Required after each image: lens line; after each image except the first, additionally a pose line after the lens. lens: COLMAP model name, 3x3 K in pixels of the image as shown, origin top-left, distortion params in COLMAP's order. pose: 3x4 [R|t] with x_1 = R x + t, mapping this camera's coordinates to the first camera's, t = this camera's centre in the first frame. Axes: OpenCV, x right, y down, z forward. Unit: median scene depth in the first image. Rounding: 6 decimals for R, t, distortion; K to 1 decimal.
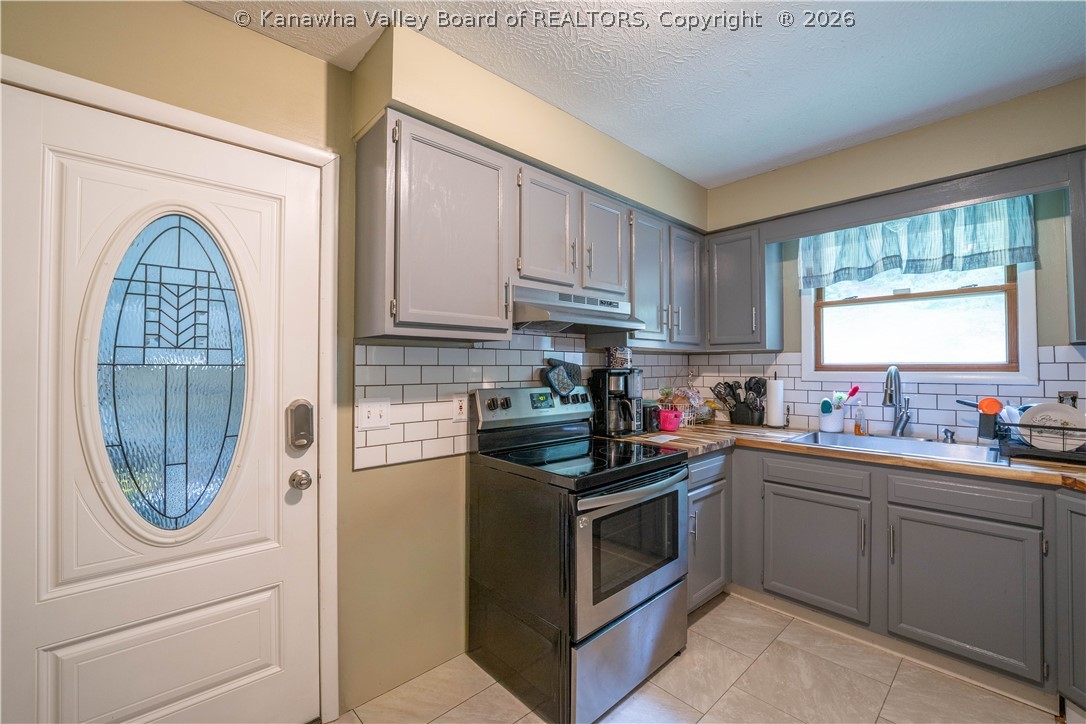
lens RADIAL K [[442.6, 0, 545.4], [0, 442.6, 364.0], [0, 0, 1]] dist [-0.028337, 0.000274]
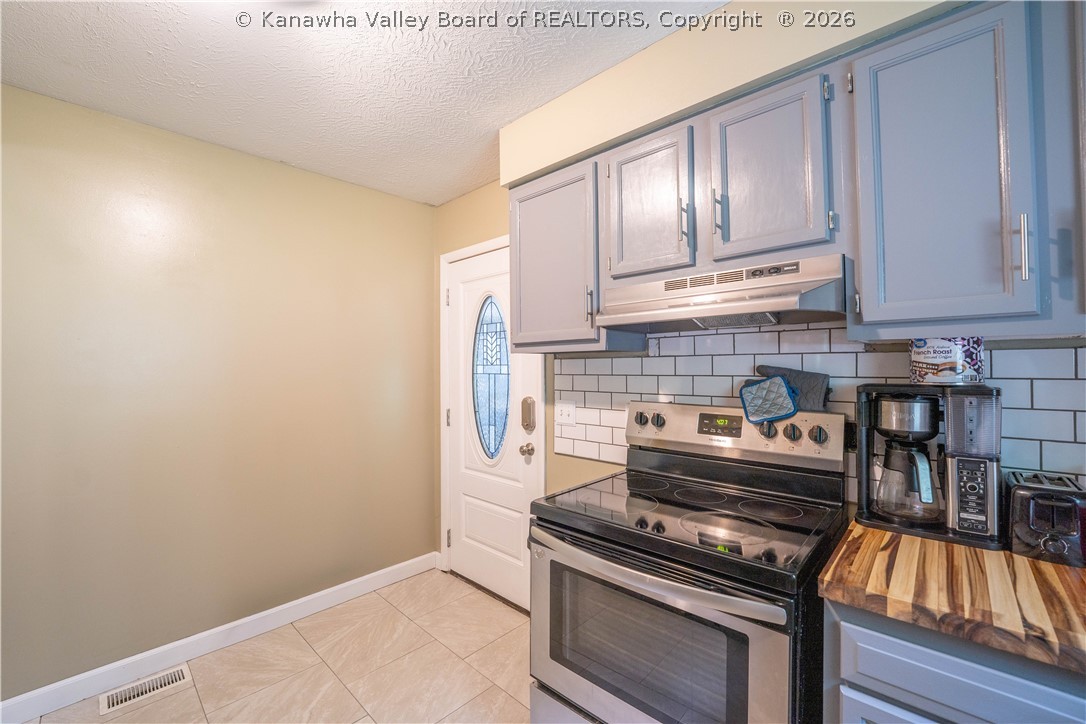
lens RADIAL K [[442.6, 0, 545.4], [0, 442.6, 364.0], [0, 0, 1]] dist [-0.028337, 0.000274]
pose [[0.073239, -0.006377, -0.997294, 0.710493], [0.014052, 0.999887, -0.005361, -0.017370], [0.997215, -0.013622, 0.073320, 0.687145]]
